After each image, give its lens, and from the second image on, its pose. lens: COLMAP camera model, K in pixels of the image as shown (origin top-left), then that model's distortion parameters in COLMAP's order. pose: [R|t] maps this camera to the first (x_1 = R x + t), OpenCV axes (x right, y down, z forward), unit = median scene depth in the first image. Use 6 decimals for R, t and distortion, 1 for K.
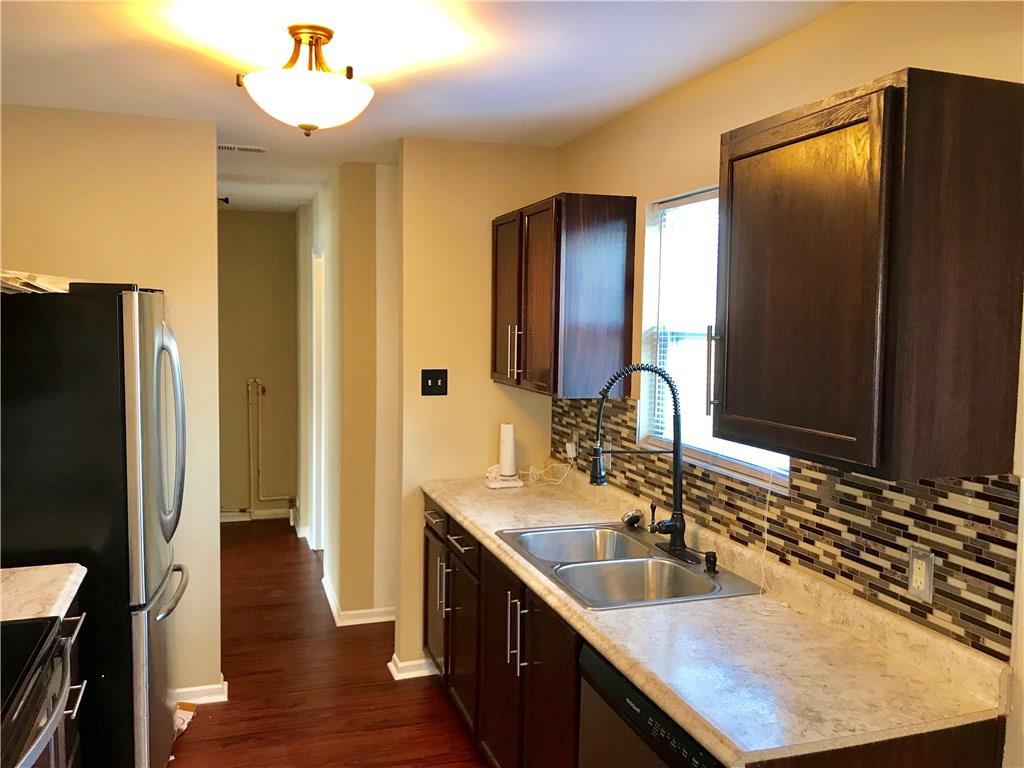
lens RADIAL K [[843.4, 0, 509.2], [0, 843.4, 378.2], [0, 0, 1]] dist [0.009252, 0.005881]
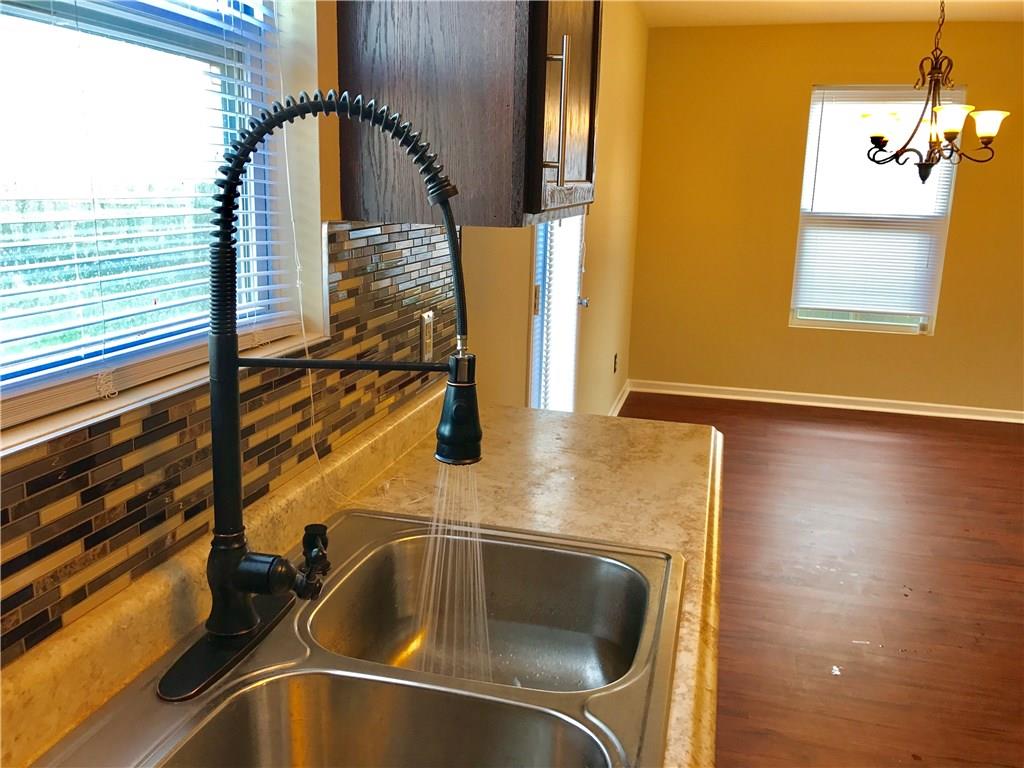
lens RADIAL K [[843.4, 0, 509.2], [0, 843.4, 378.2], [0, 0, 1]] dist [0.009252, 0.005881]
pose [[-0.836479, -0.159816, 0.524178, -0.075493], [0.002267, 0.955512, 0.294942, -0.004613], [-0.547995, 0.247901, -0.798904, 1.309446]]
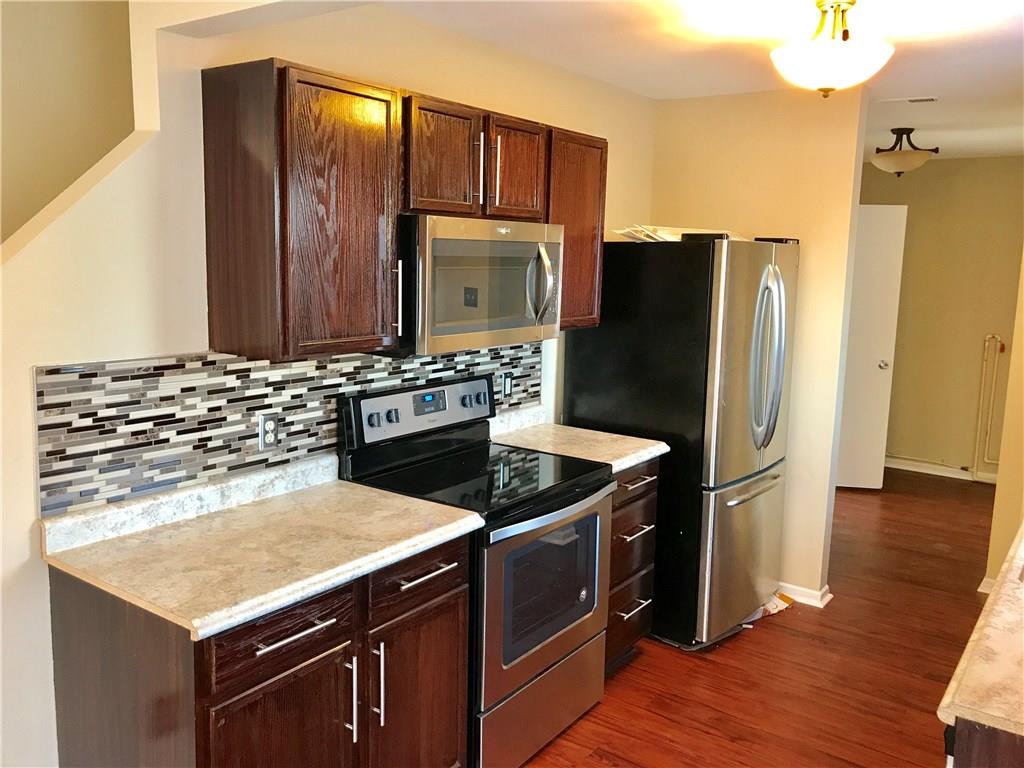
lens RADIAL K [[846.6, 0, 512.0], [0, 846.6, 384.0], [0, 0, 1]] dist [0.173716, -0.460551]
pose [[0.579878, 0.124144, -0.805189, 0.449323], [-0.077341, 0.992247, 0.097285, 0.011225], [0.811024, 0.005861, 0.584984, -0.003864]]
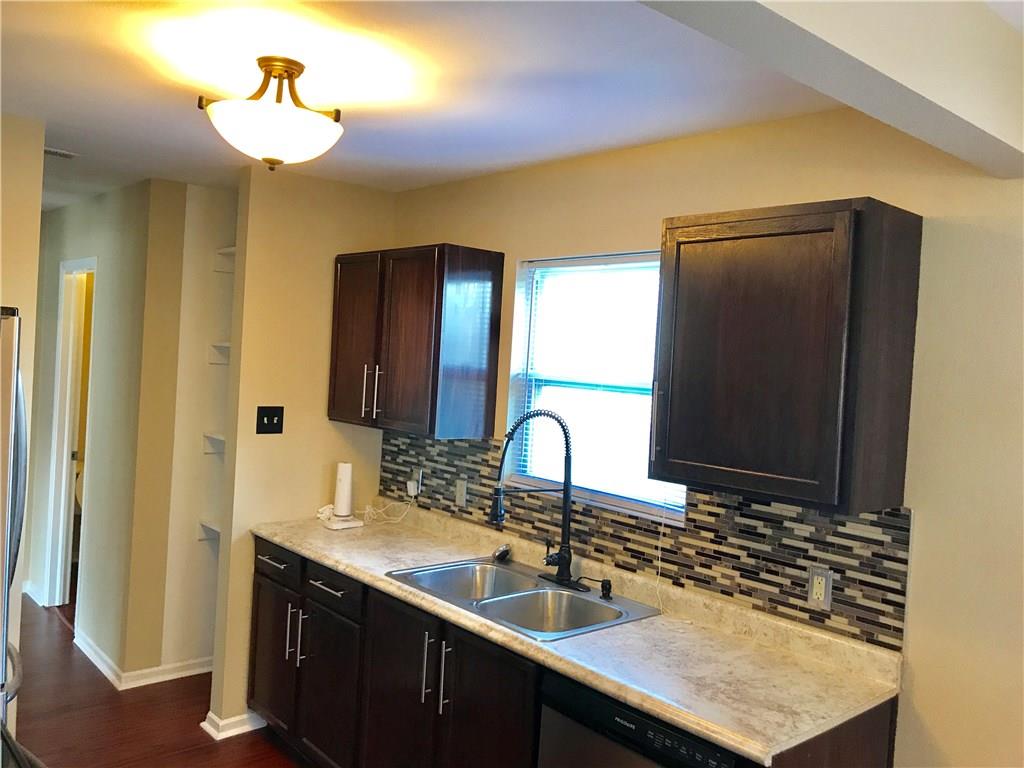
lens RADIAL K [[842.1, 0, 503.2], [0, 842.1, 380.2], [0, 0, 1]] dist [0.042504, -0.078300]
pose [[0.922702, 0.029571, 0.384378, -0.331400], [-0.017540, 0.999241, -0.034769, -0.017752], [-0.385115, 0.025340, 0.922521, 0.013674]]
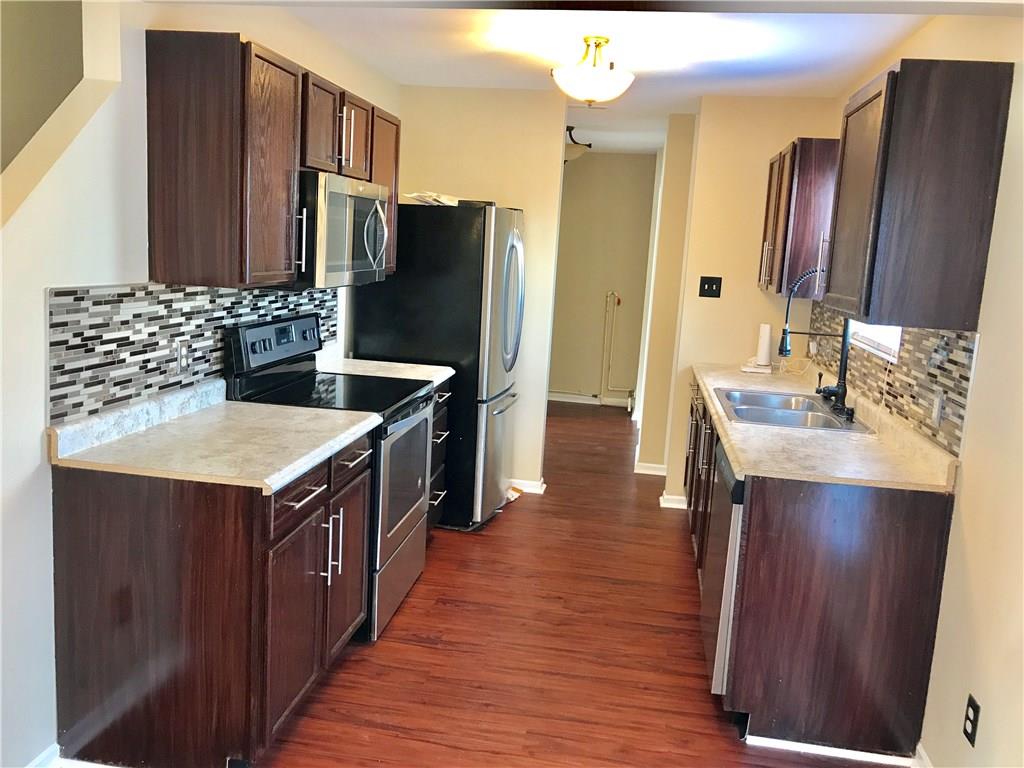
lens RADIAL K [[842.1, 0, 503.2], [0, 842.1, 380.2], [0, 0, 1]] dist [0.042504, -0.078300]
pose [[0.881121, 0.110453, -0.459811, 0.374715], [-0.078088, 0.992976, 0.088890, 0.087686], [0.466399, -0.042417, 0.883557, -0.461682]]
